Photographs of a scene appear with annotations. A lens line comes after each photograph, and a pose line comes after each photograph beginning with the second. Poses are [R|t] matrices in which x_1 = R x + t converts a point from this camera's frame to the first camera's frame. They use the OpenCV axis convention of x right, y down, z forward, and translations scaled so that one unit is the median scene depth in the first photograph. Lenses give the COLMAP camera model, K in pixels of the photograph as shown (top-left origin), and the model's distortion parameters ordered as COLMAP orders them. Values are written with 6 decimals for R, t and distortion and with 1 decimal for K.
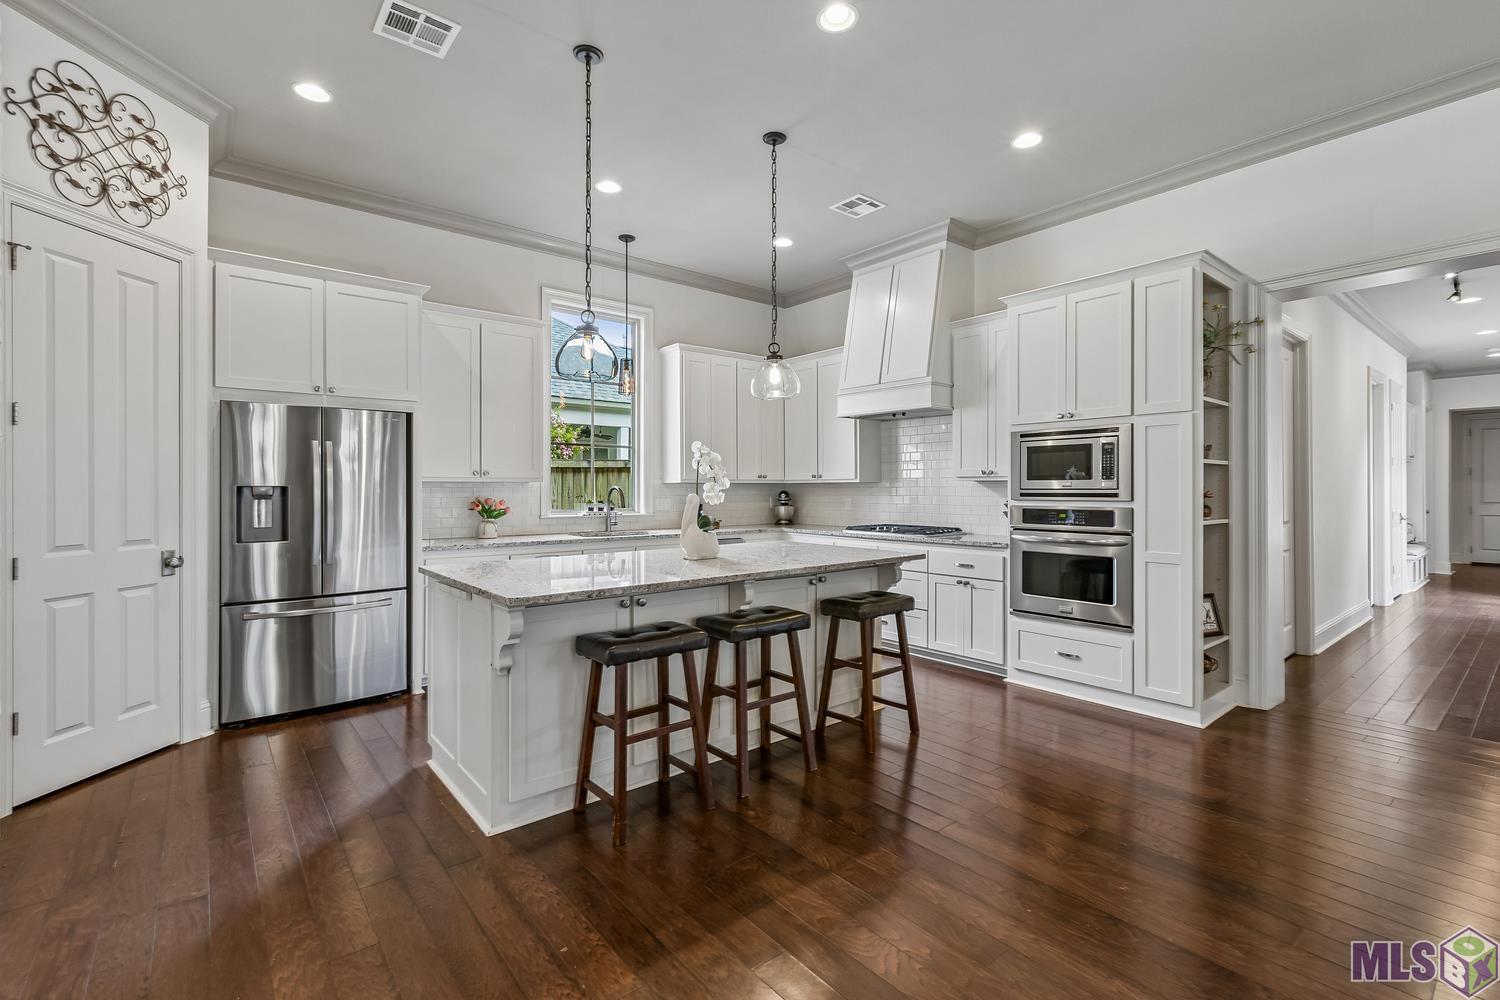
lens RADIAL K [[675.9, 0, 746.6], [0, 675.9, 494.7], [0, 0, 1]] dist [0.000420, 0.001488]
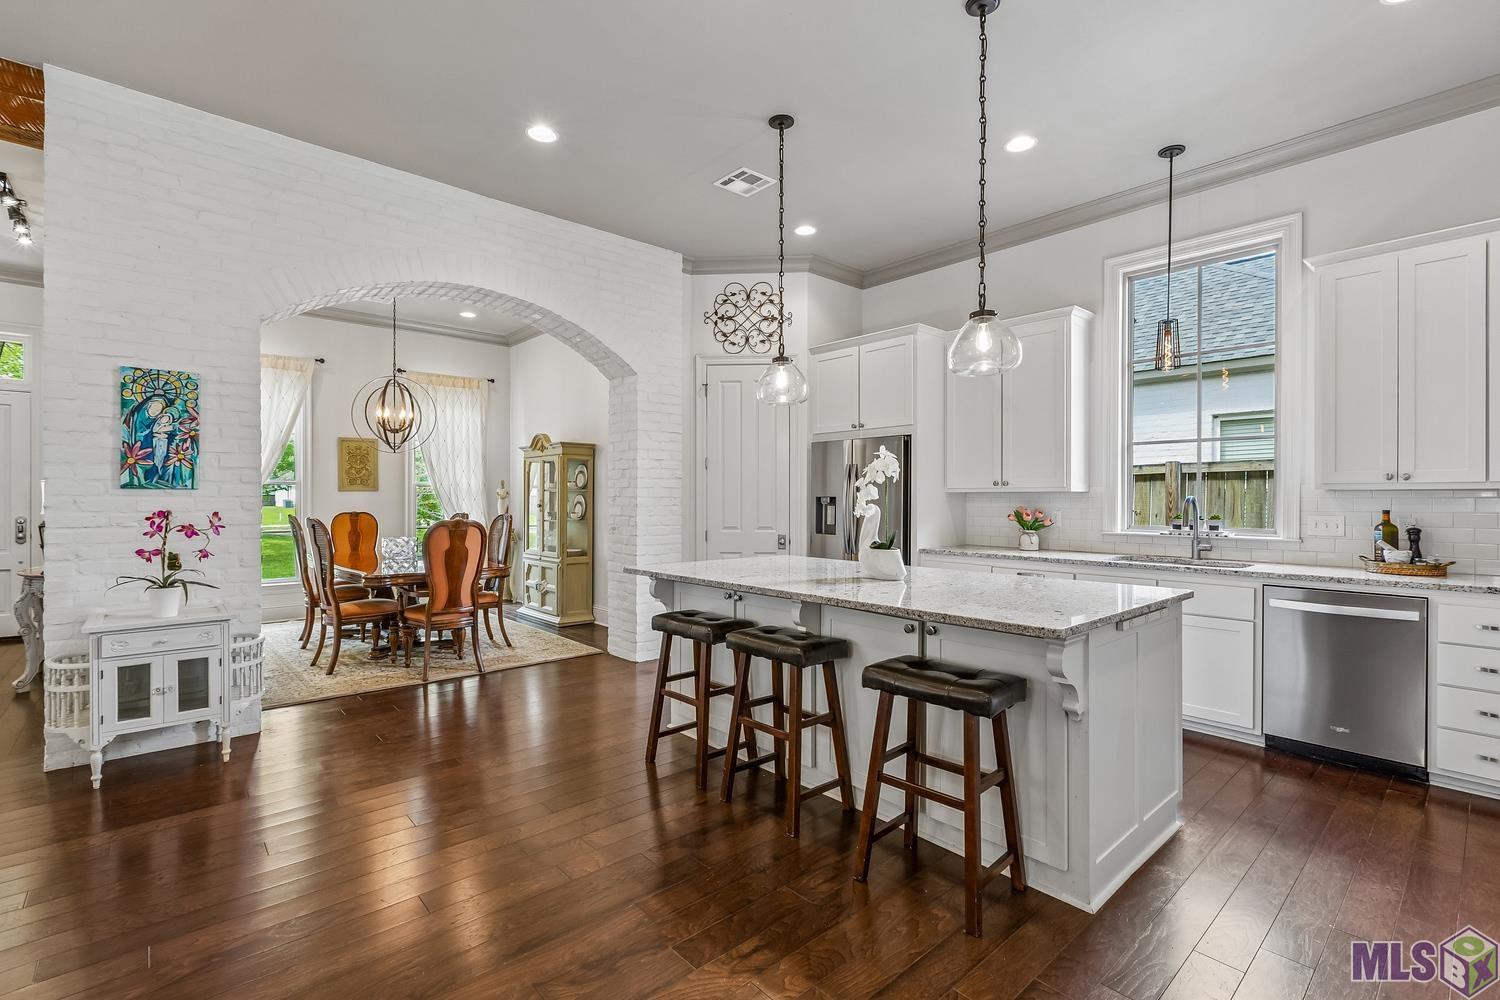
lens RADIAL K [[675.9, 0, 742.5], [0, 675.9, 505.4], [0, 0, 1]] dist [0.000420, 0.001488]
pose [[0.036201, 0.013128, -0.999258, 0.882761], [-0.010028, 0.999868, 0.012773, -0.011964], [0.999294, 0.009558, 0.036327, 0.861741]]
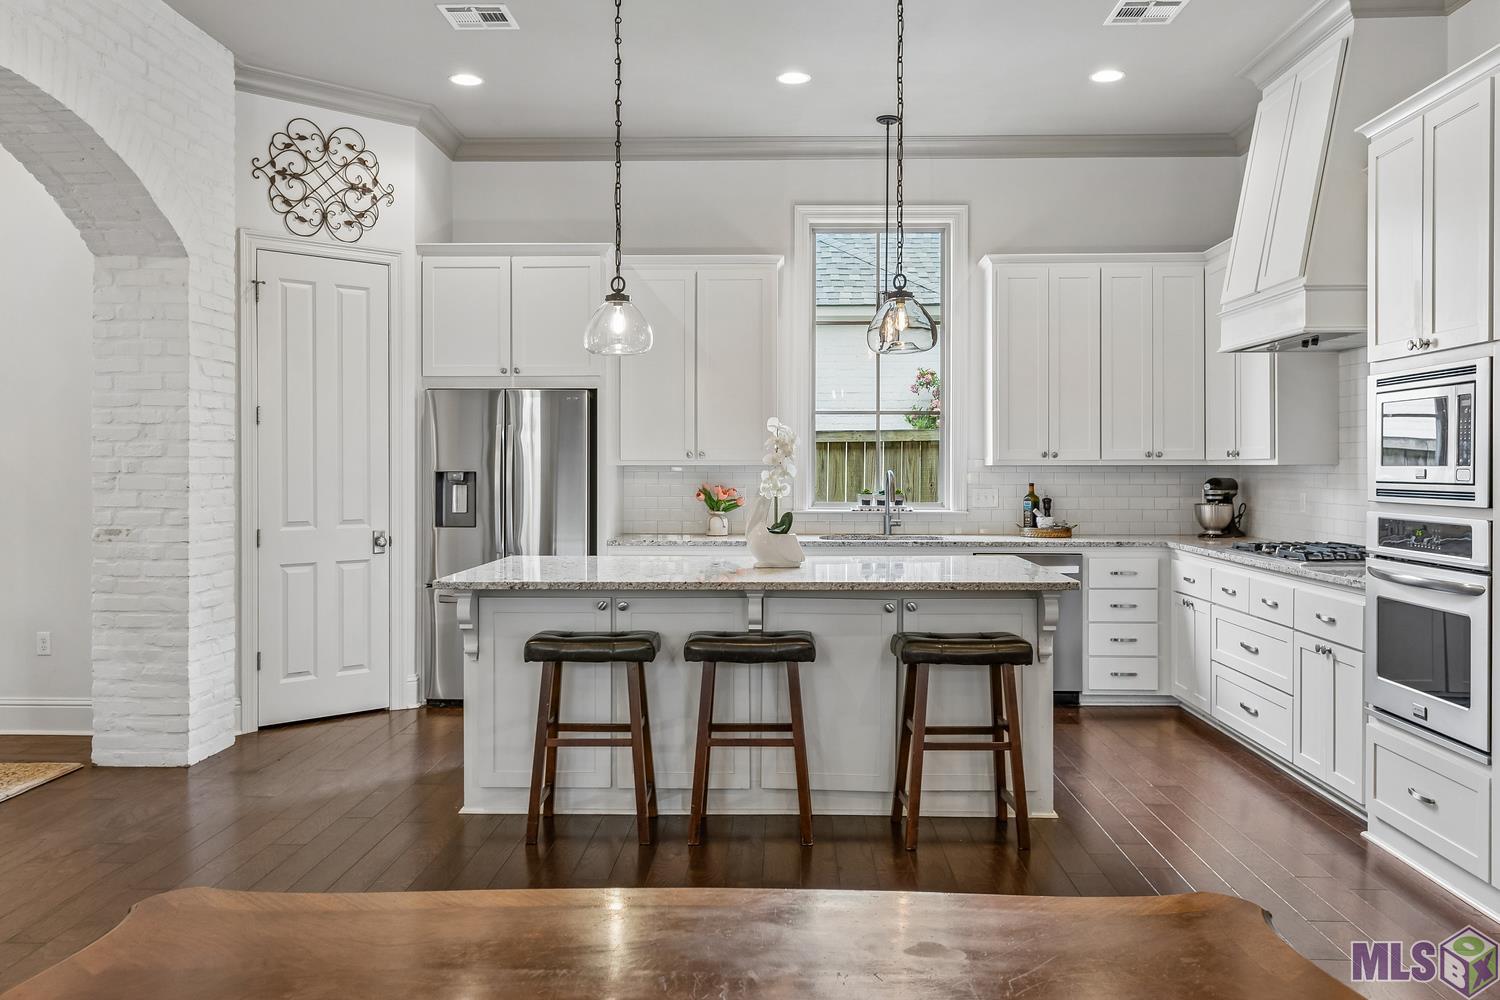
lens RADIAL K [[1195.8, 0, 743.7], [0, 1195.8, 486.3], [0, 0, 1]] dist [0.018753, -0.003550]
pose [[0.751927, 0.013207, -0.659114, 0.894128], [-0.007270, 0.999905, 0.011742, -0.016702], [0.659206, -0.004037, 0.751952, -0.070981]]
